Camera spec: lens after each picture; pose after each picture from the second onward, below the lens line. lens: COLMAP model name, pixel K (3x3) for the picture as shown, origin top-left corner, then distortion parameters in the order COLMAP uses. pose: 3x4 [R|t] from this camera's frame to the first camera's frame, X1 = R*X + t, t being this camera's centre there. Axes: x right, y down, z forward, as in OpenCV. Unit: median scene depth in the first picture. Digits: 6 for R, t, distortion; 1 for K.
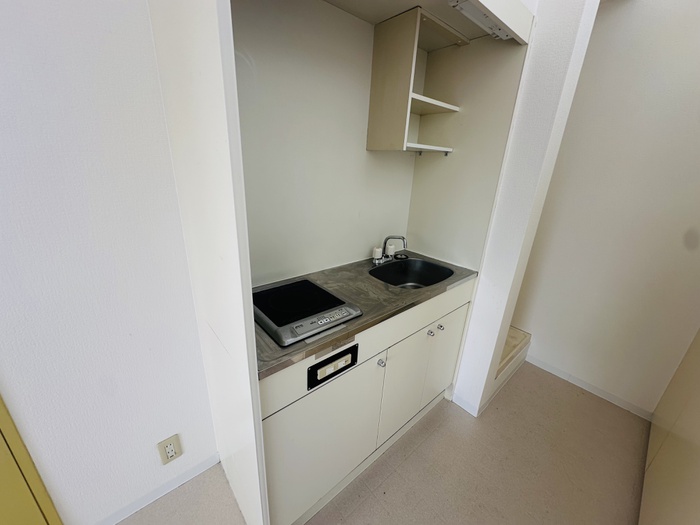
lens RADIAL K [[277.4, 0, 345.9], [0, 277.4, 261.1], [0, 0, 1]] dist [-0.006423, 0.000512]
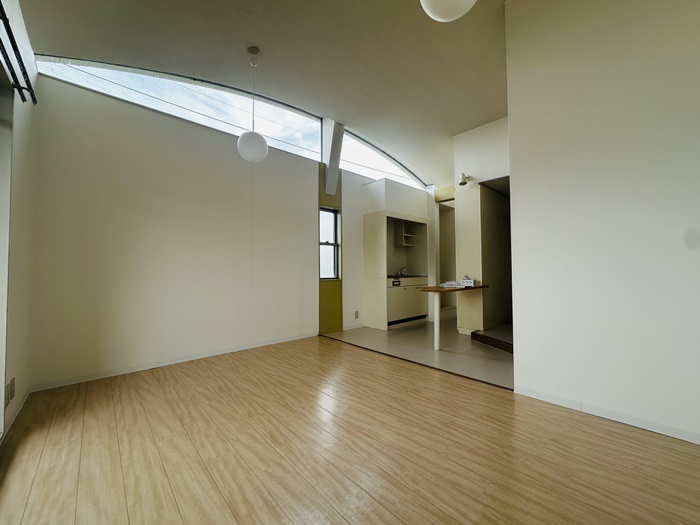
lens RADIAL K [[277.4, 0, 348.0], [0, 277.4, 257.6], [0, 0, 1]] dist [-0.006423, 0.000512]
pose [[0.998349, -0.042919, 0.038172, -0.872597], [0.053956, 0.928639, -0.367039, 1.380267], [-0.019695, 0.368493, 0.929422, -3.085375]]
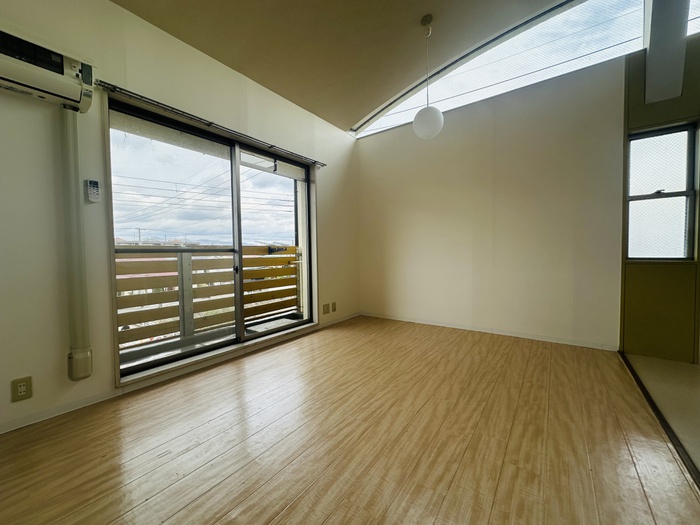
lens RADIAL K [[277.4, 0, 349.9], [0, 277.4, 255.8], [0, 0, 1]] dist [-0.006423, 0.000512]
pose [[0.232640, -0.029948, -0.972102, 0.462072], [-0.293730, 0.950687, -0.099583, 1.096858], [0.927147, 0.308703, 0.212371, -2.033656]]
